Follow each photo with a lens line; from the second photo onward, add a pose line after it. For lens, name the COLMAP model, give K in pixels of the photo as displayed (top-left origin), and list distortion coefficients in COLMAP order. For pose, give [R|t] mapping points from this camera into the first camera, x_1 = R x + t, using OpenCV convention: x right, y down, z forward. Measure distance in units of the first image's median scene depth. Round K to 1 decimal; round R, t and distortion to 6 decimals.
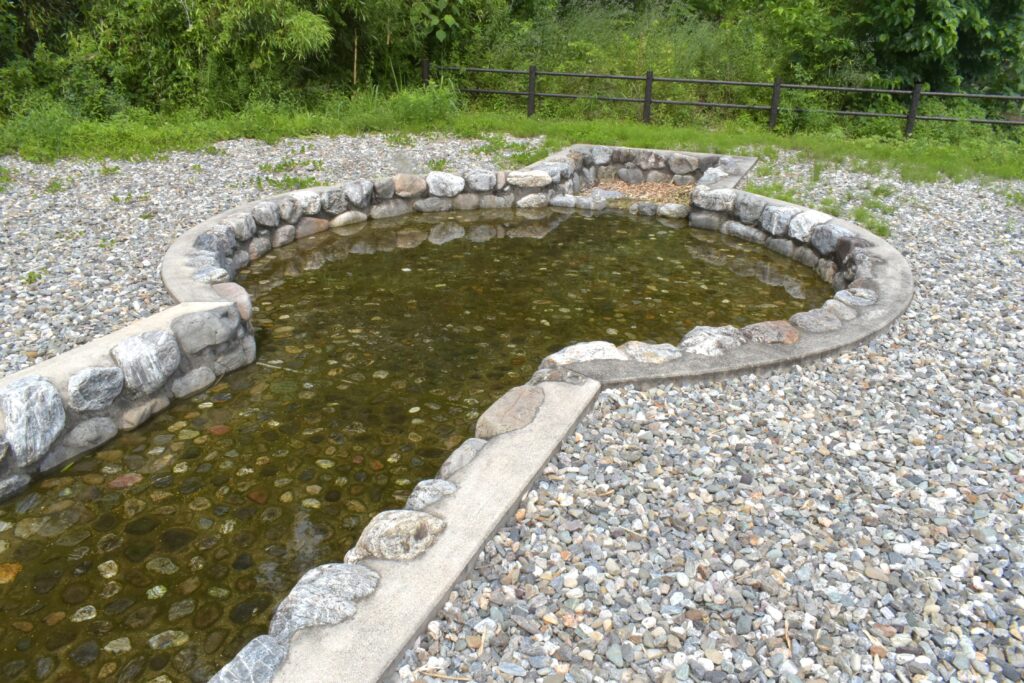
lens RADIAL K [[795.3, 0, 513.3], [0, 795.3, 363.3], [0, 0, 1]] dist [-0.007121, -0.001879]
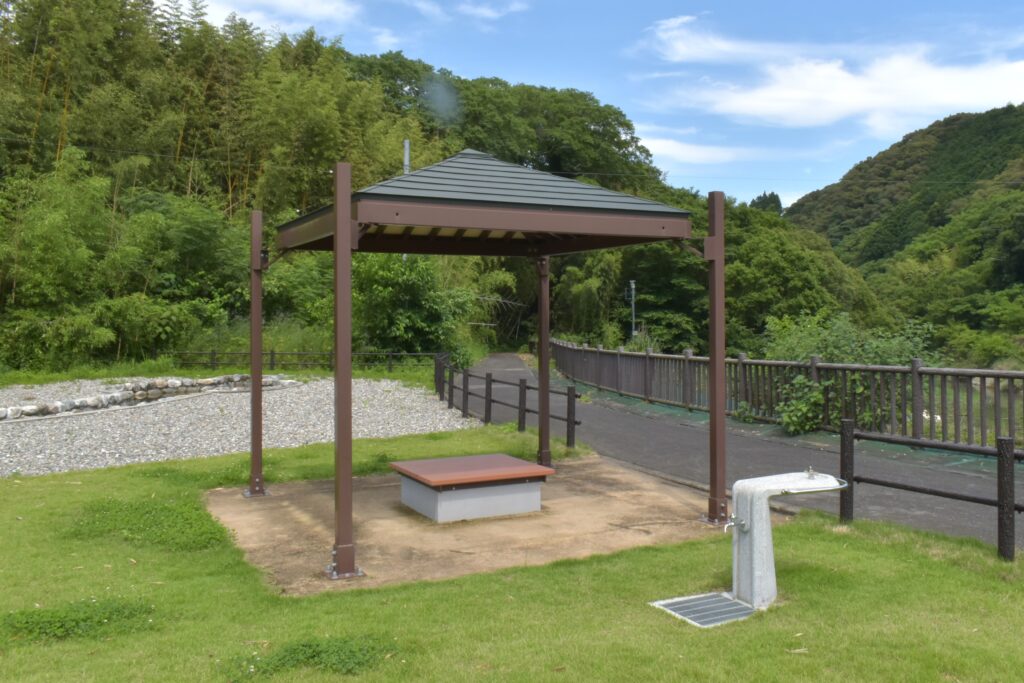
lens RADIAL K [[922.1, 0, 537.3], [0, 922.1, 314.8], [0, 0, 1]] dist [-0.055497, 0.011903]
pose [[0.943847, -0.018501, 0.329865, 0.036725], [0.148980, 0.914992, -0.374960, 0.532638], [-0.294887, 0.403048, 0.866369, -1.274056]]
